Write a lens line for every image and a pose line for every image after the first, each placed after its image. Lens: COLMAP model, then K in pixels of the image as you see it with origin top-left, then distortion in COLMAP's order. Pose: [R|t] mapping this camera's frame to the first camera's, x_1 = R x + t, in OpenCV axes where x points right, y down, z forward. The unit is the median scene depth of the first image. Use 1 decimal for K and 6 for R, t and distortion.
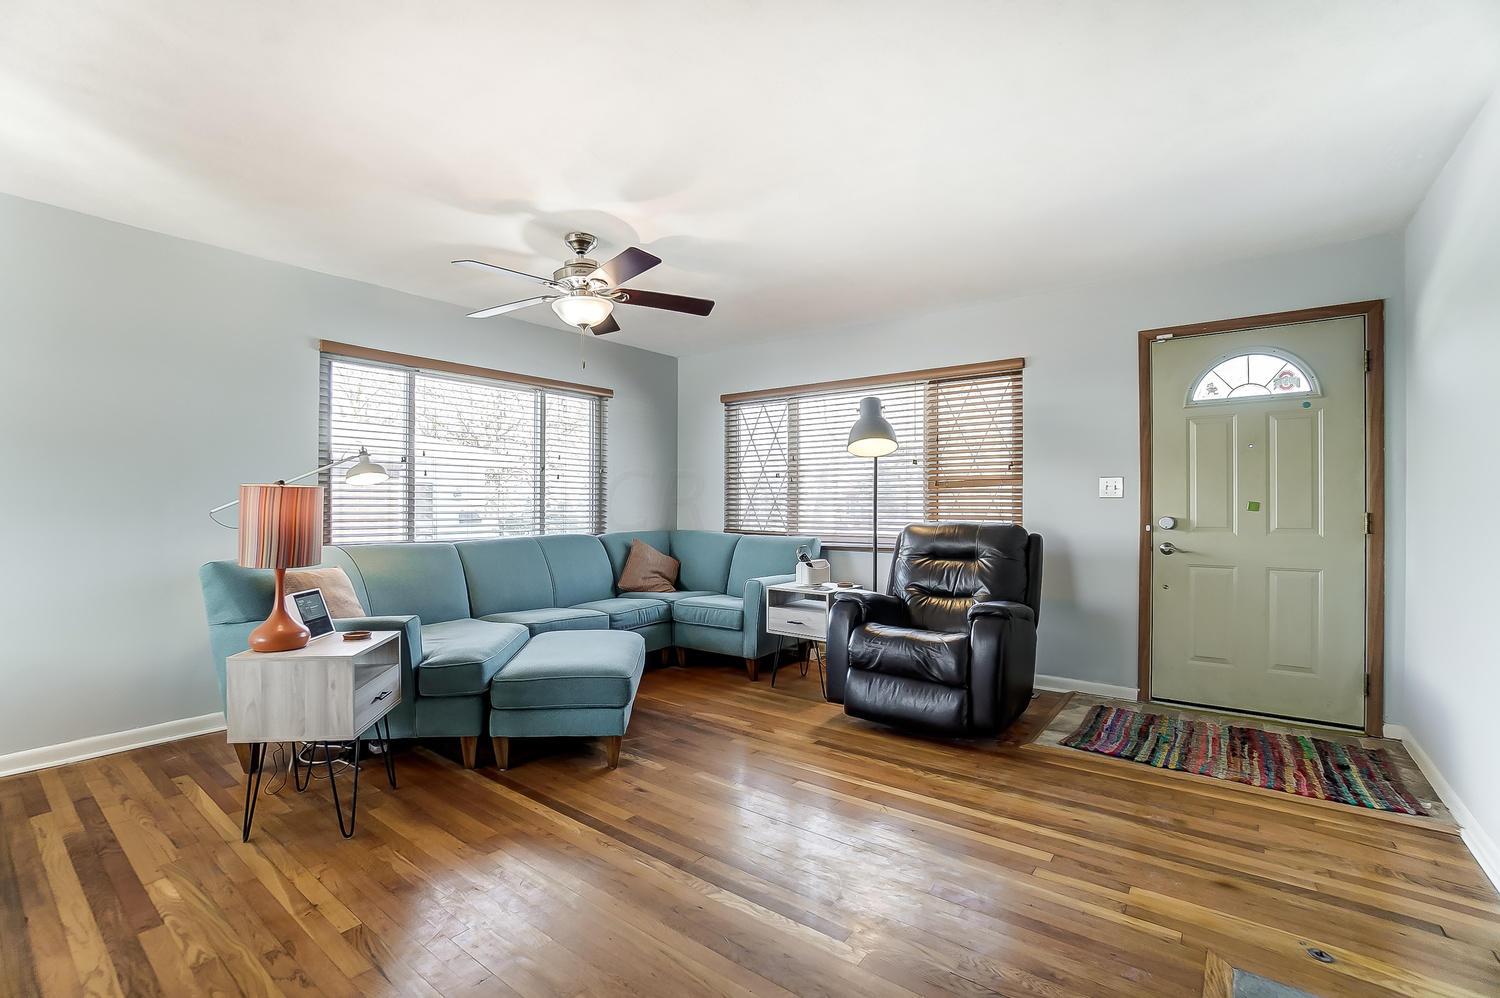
lens RADIAL K [[665.9, 0, 754.0], [0, 665.9, 508.4], [0, 0, 1]] dist [-0.034429, 0.000489]
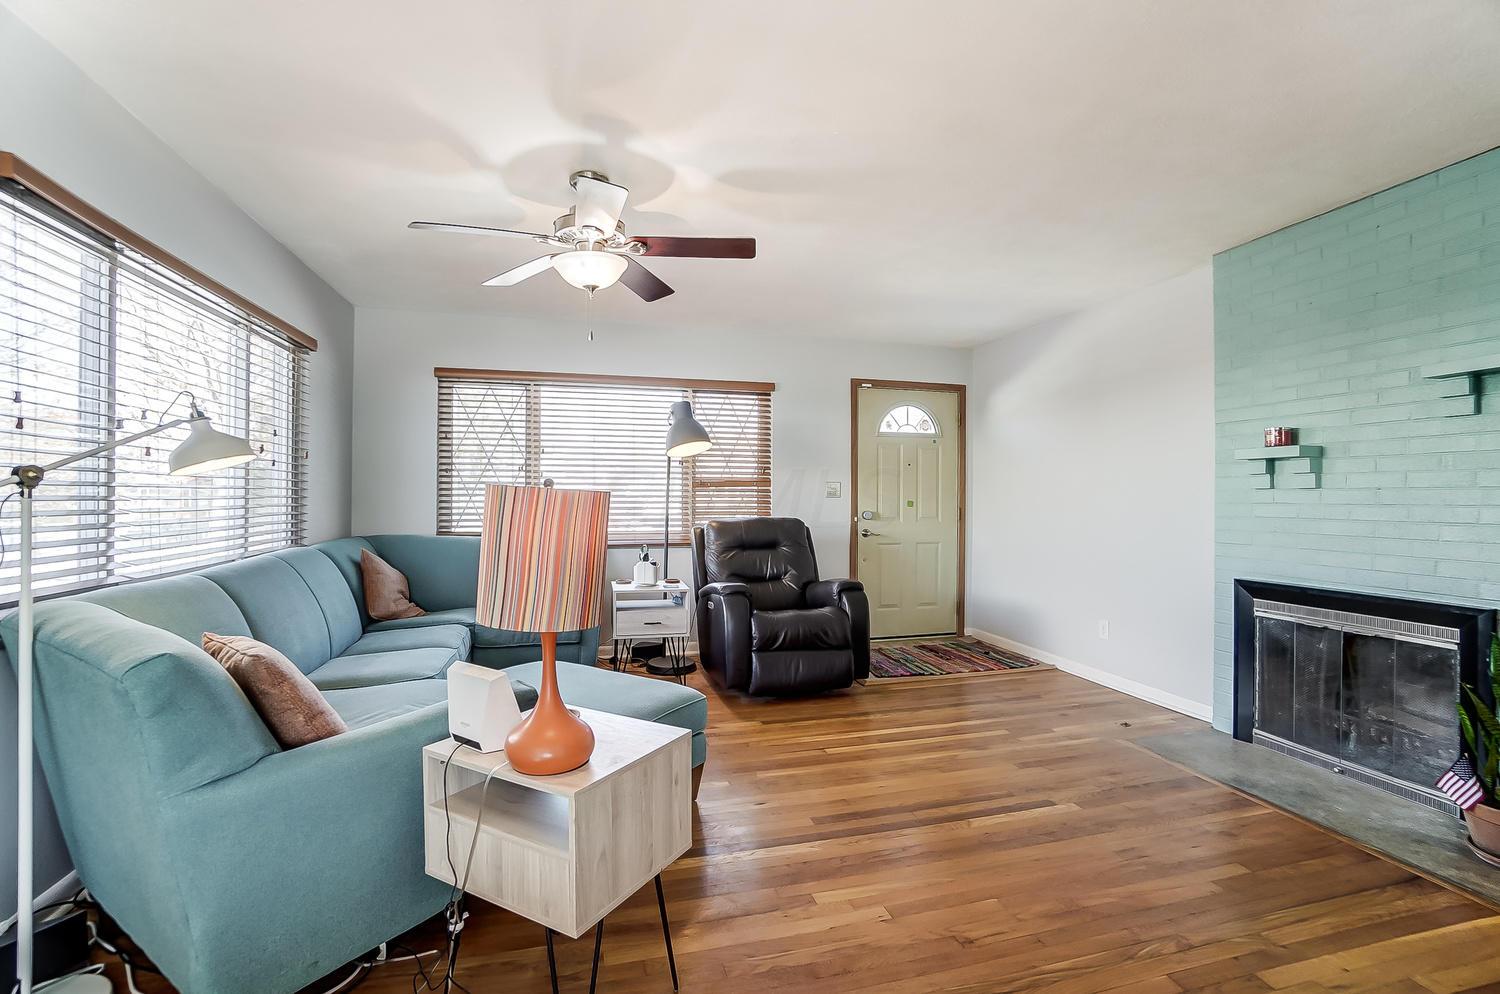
lens RADIAL K [[668.8, 0, 747.3], [0, 668.8, 507.1], [0, 0, 1]] dist [-0.056409, 0.018245]
pose [[0.616463, -0.011032, 0.787306, -0.697476], [-0.000148, 0.999900, 0.014127, -0.016709], [-0.787384, -0.008825, 0.616400, 0.310205]]
